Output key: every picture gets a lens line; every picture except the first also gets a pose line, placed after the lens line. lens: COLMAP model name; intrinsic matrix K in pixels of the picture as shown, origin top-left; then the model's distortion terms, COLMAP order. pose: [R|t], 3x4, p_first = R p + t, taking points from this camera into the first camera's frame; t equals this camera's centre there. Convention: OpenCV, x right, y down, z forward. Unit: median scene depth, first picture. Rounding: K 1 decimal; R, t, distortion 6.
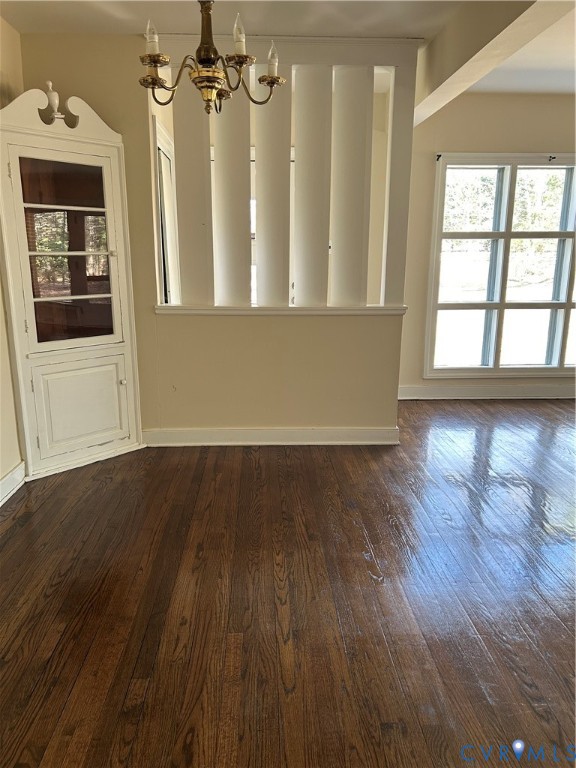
lens RADIAL K [[575.4, 0, 290.9], [0, 575.4, 384.3], [0, 0, 1]] dist [0.051384, -0.059590]
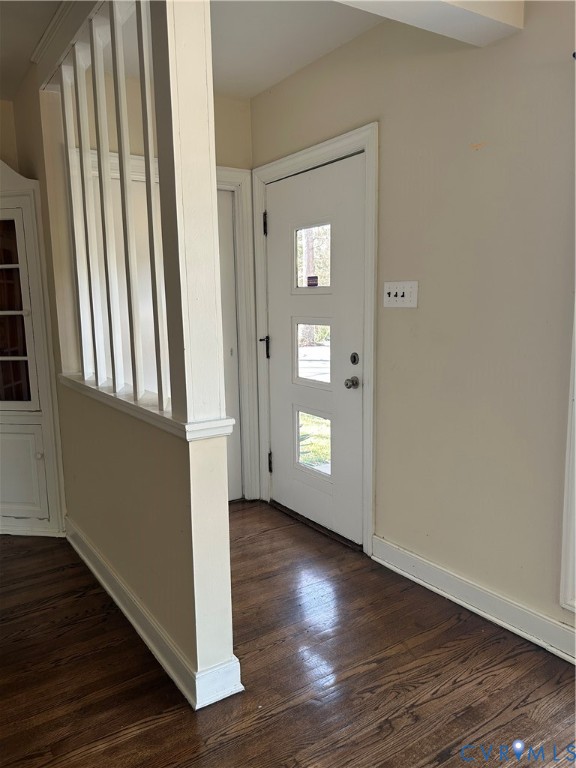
lens RADIAL K [[575.4, 0, 289.4], [0, 575.4, 388.5], [0, 0, 1]] dist [0.051384, -0.059590]
pose [[0.522951, 0.114893, -0.844584, 0.657779], [-0.170454, 0.984955, 0.028447, -0.199289], [0.835145, 0.129086, 0.534667, 0.850663]]
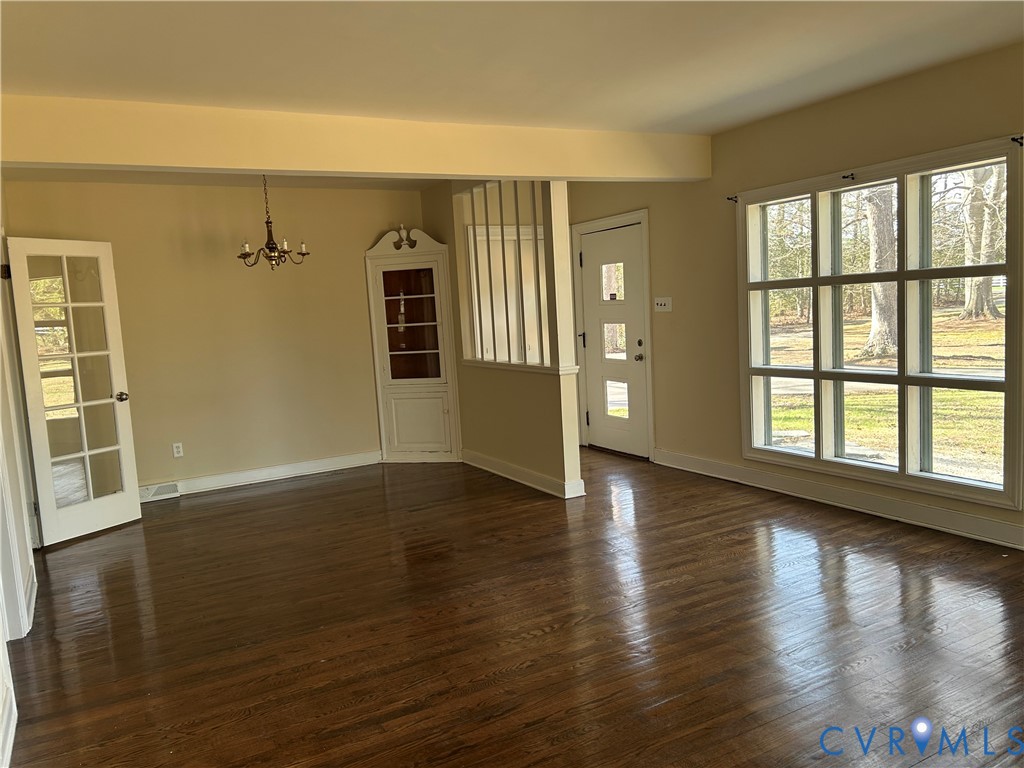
lens RADIAL K [[767.1, 0, 517.7], [0, 767.1, 388.5], [0, 0, 1]] dist [0.051384, -0.059590]
pose [[0.449024, 0.069173, -0.890838, 1.497431], [-0.141693, 0.989896, 0.005445, -0.096704], [0.882213, 0.123781, 0.454288, 0.299476]]
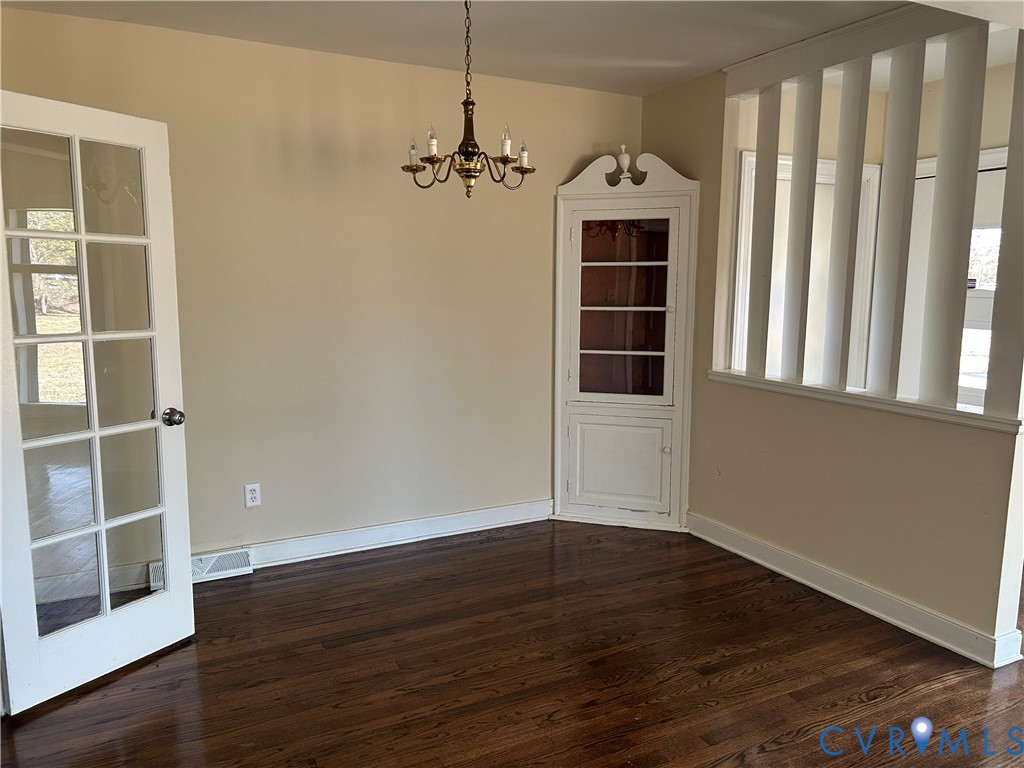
lens RADIAL K [[767.1, 0, 518.1], [0, 767.1, 389.4], [0, 0, 1]] dist [0.051384, -0.059590]
pose [[0.425229, 0.129159, -0.895823, 0.677436], [-0.206174, 0.977567, 0.043078, -0.101366], [0.881290, 0.166377, 0.442319, 0.262200]]
